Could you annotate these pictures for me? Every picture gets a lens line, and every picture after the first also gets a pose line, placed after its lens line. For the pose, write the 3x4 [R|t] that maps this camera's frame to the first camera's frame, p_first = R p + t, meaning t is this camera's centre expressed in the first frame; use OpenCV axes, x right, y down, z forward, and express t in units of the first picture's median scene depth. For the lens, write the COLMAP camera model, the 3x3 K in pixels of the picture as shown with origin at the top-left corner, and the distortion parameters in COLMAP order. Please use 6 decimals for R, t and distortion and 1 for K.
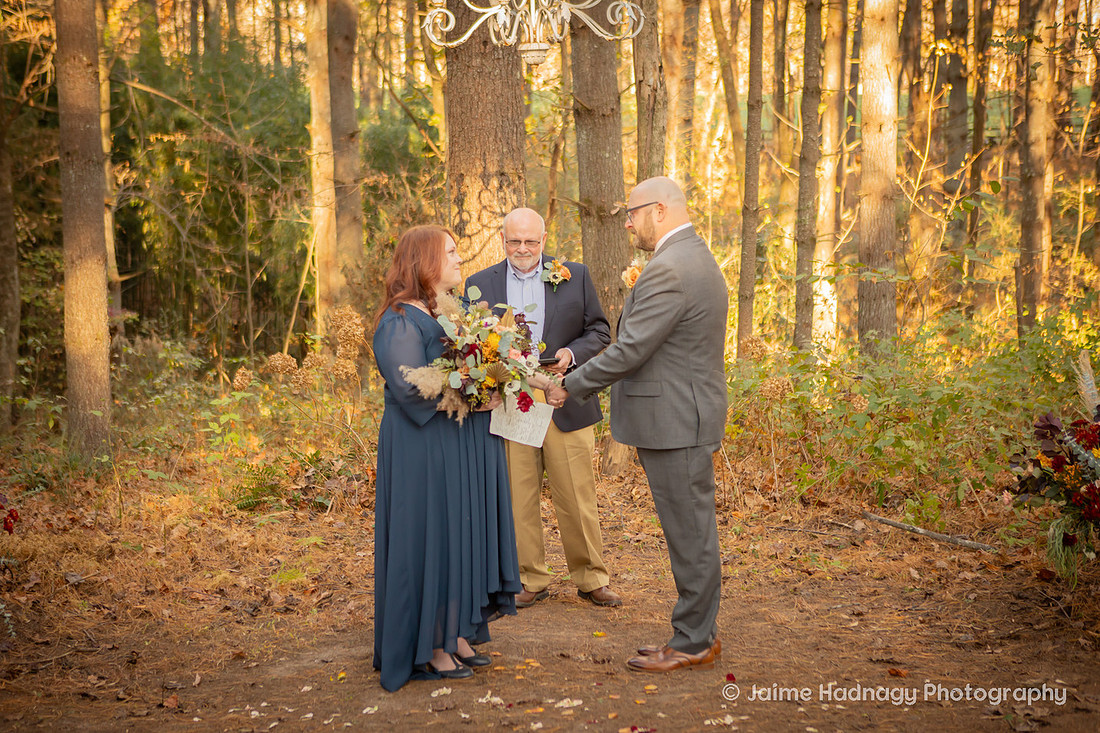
lens RADIAL K [[1721.0, 0, 539.4], [0, 1721.0, 350.2], [0, 0, 1]] dist [0.073392, 0.000000]
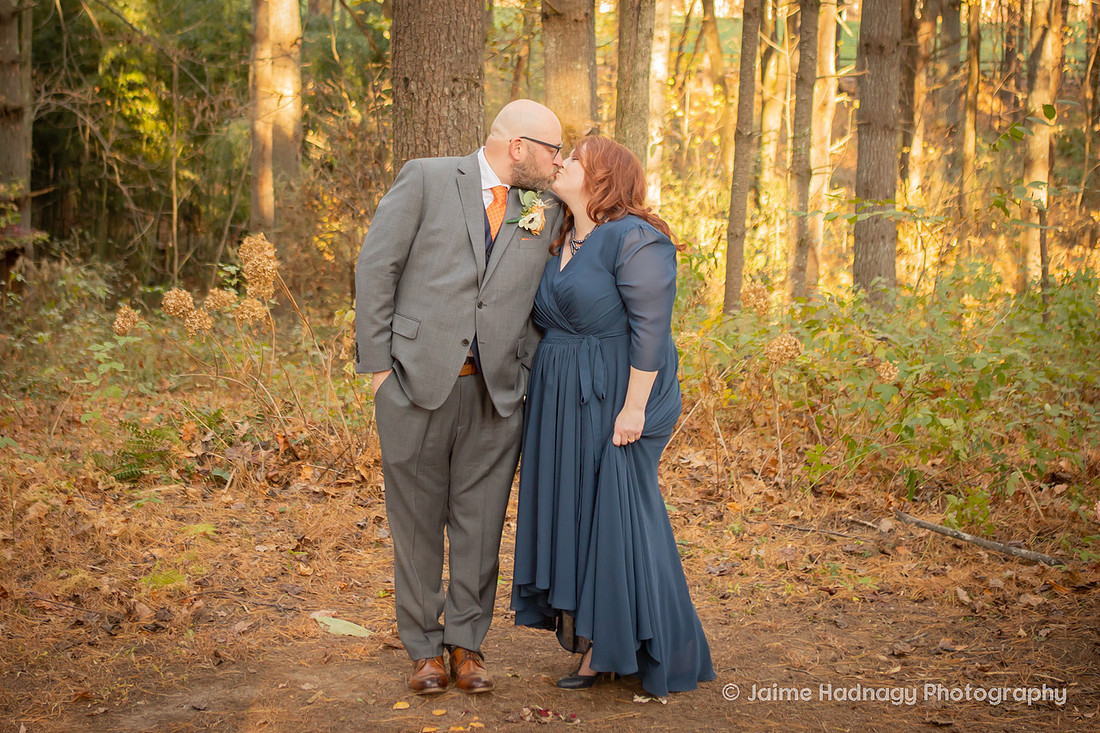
lens RADIAL K [[1841.3, 0, 534.6], [0, 1841.3, 218.7], [0, 0, 1]] dist [-0.028389, 0.000000]
pose [[0.999395, 0.027858, 0.020809, 0.000065], [-0.027097, 0.998985, -0.035991, -0.005483], [-0.021791, 0.035406, 0.999135, 0.139537]]
